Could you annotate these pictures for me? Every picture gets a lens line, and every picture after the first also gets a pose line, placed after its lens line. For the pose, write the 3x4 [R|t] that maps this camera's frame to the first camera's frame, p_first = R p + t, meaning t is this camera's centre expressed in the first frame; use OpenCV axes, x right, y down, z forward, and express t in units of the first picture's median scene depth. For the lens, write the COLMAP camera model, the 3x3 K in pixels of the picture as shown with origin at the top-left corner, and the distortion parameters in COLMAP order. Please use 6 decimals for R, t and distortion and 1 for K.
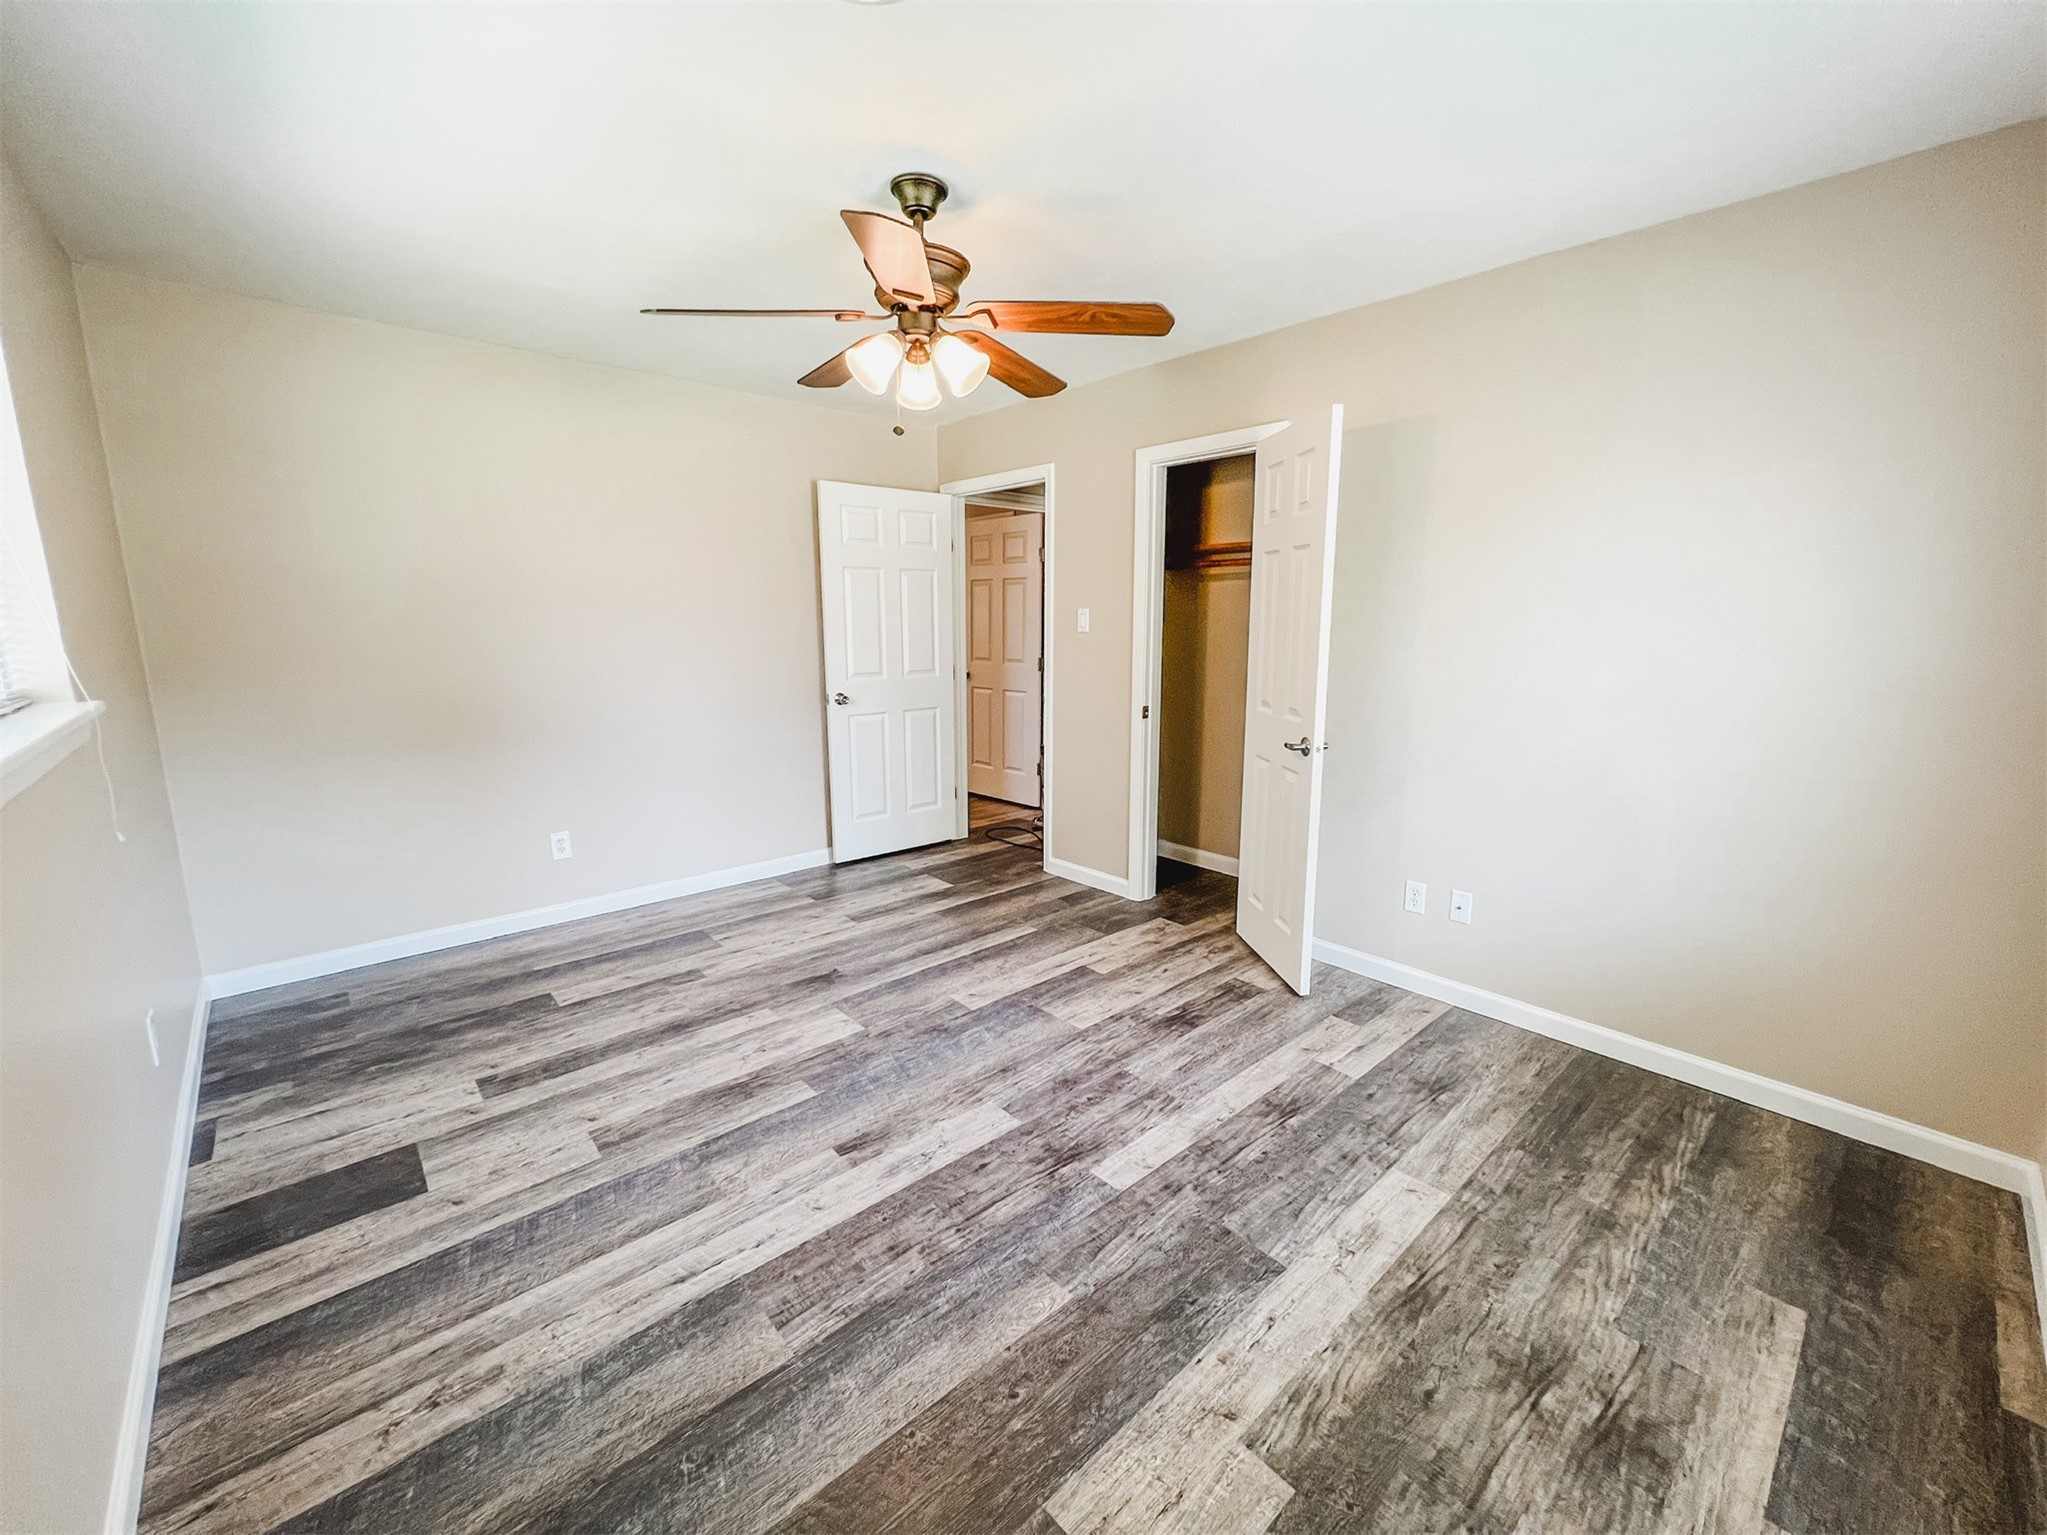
lens RADIAL K [[817.7, 0, 1020.5], [0, 817.7, 761.5], [0, 0, 1]] dist [-0.002452, 0.000282]
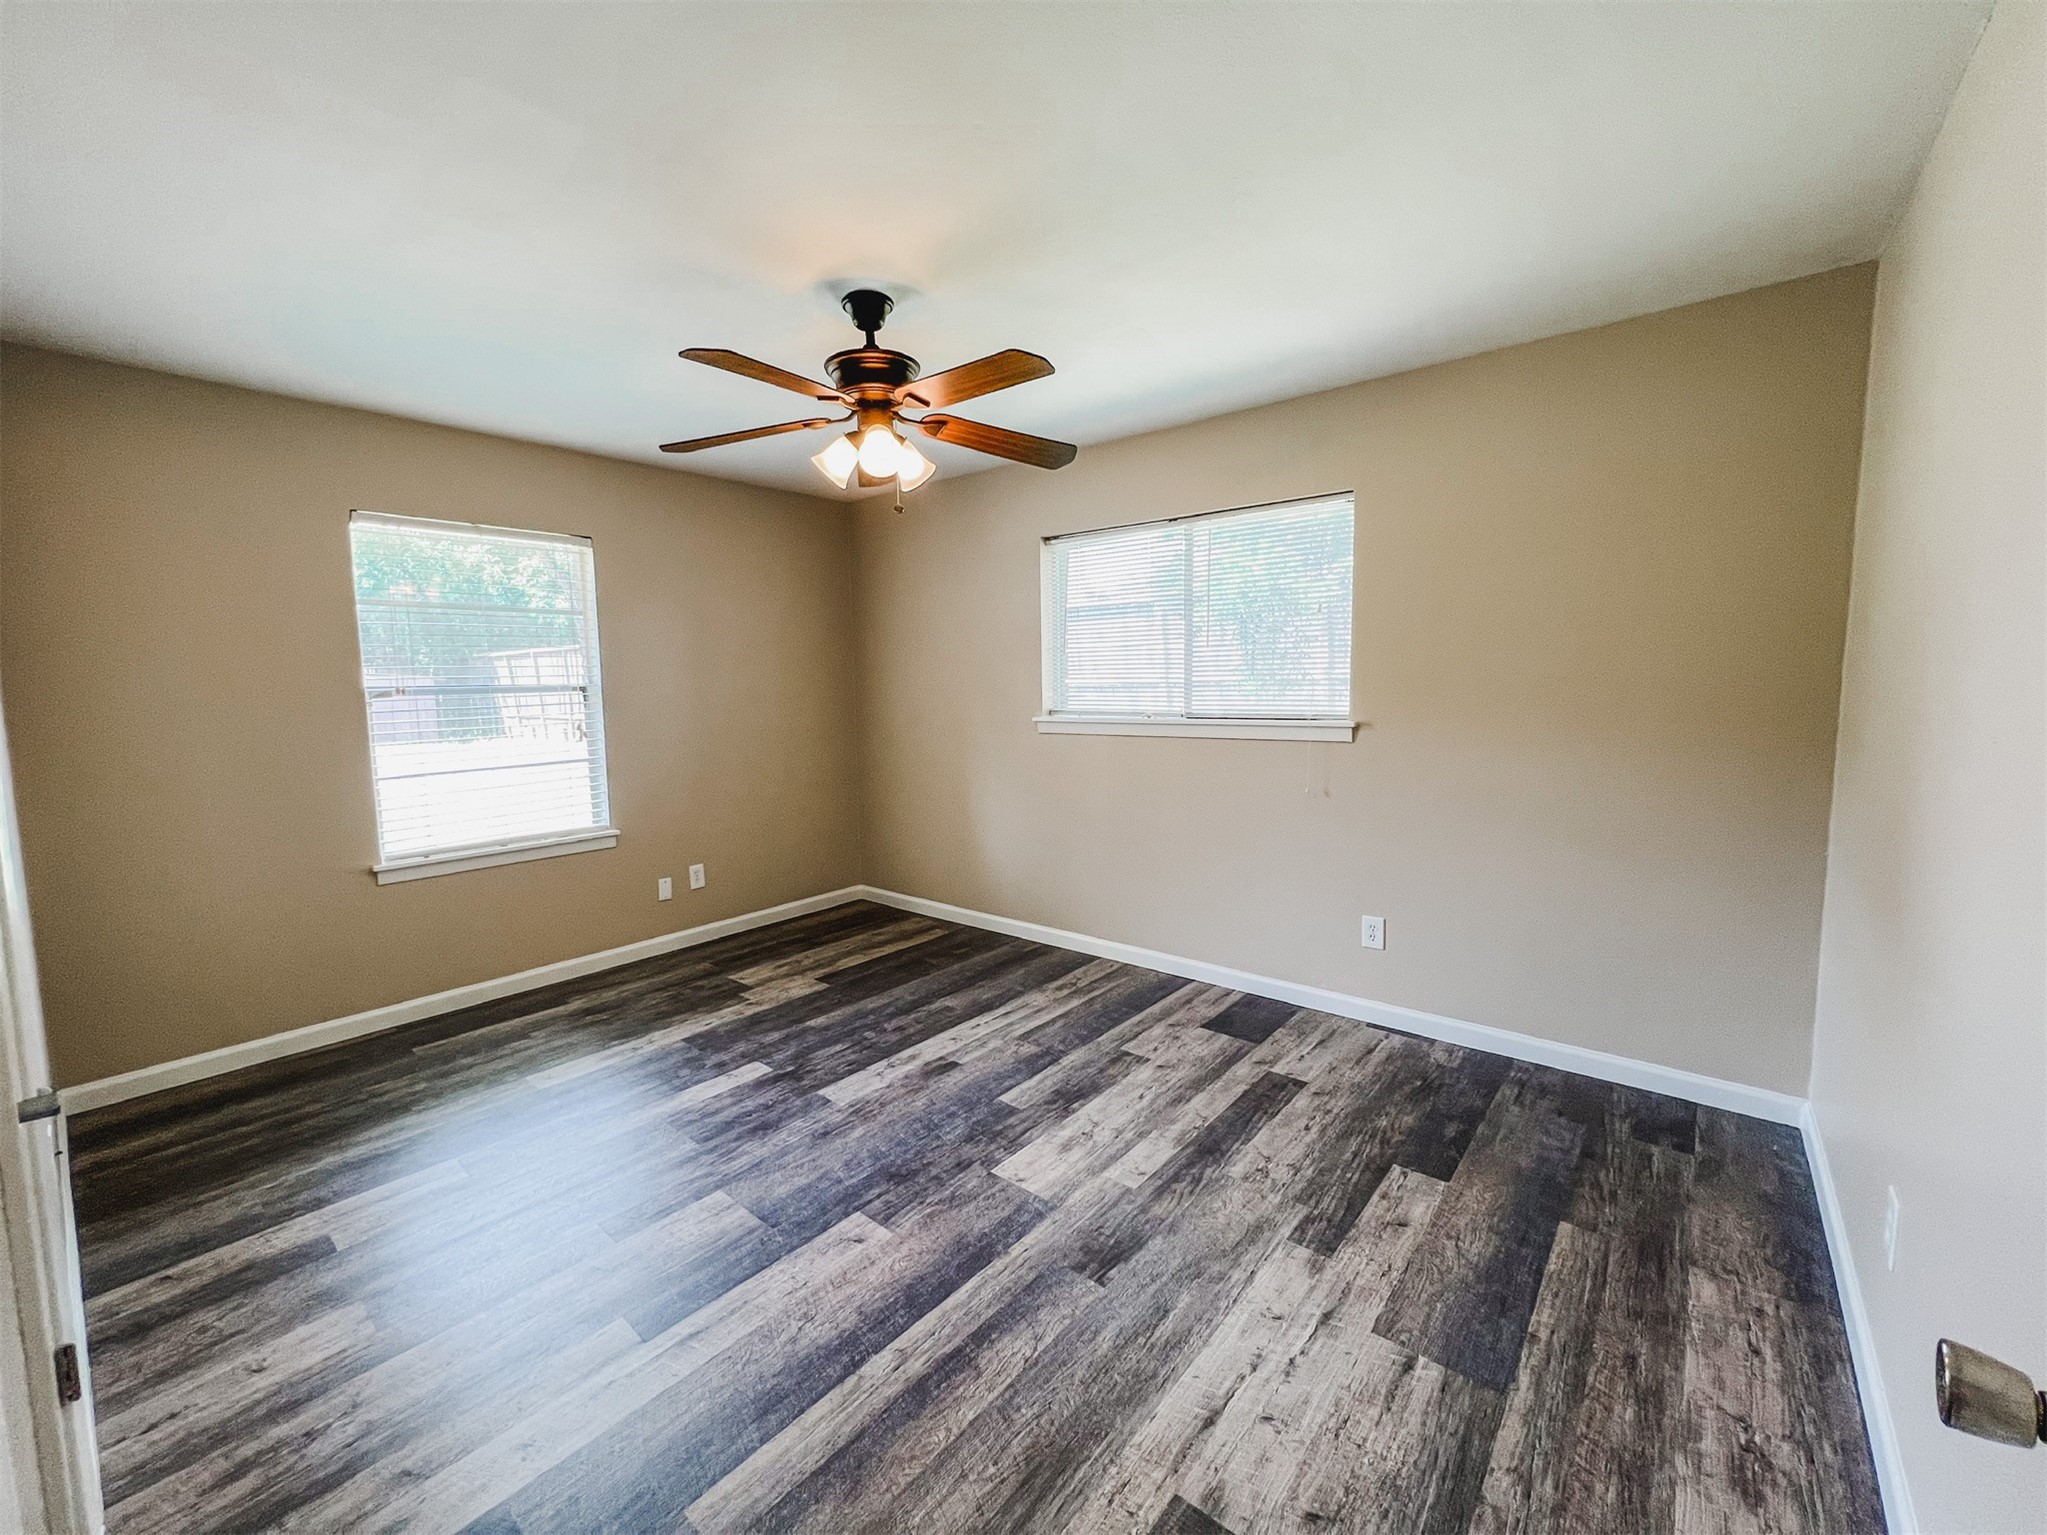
lens RADIAL K [[817.7, 0, 1020.5], [0, 817.7, 761.5], [0, 0, 1]] dist [-0.002452, 0.000282]
pose [[-0.989748, 0.028713, -0.139905, -0.138500], [-0.009882, 0.963467, 0.267645, -0.350590], [0.142479, 0.266284, -0.953306, 2.001804]]
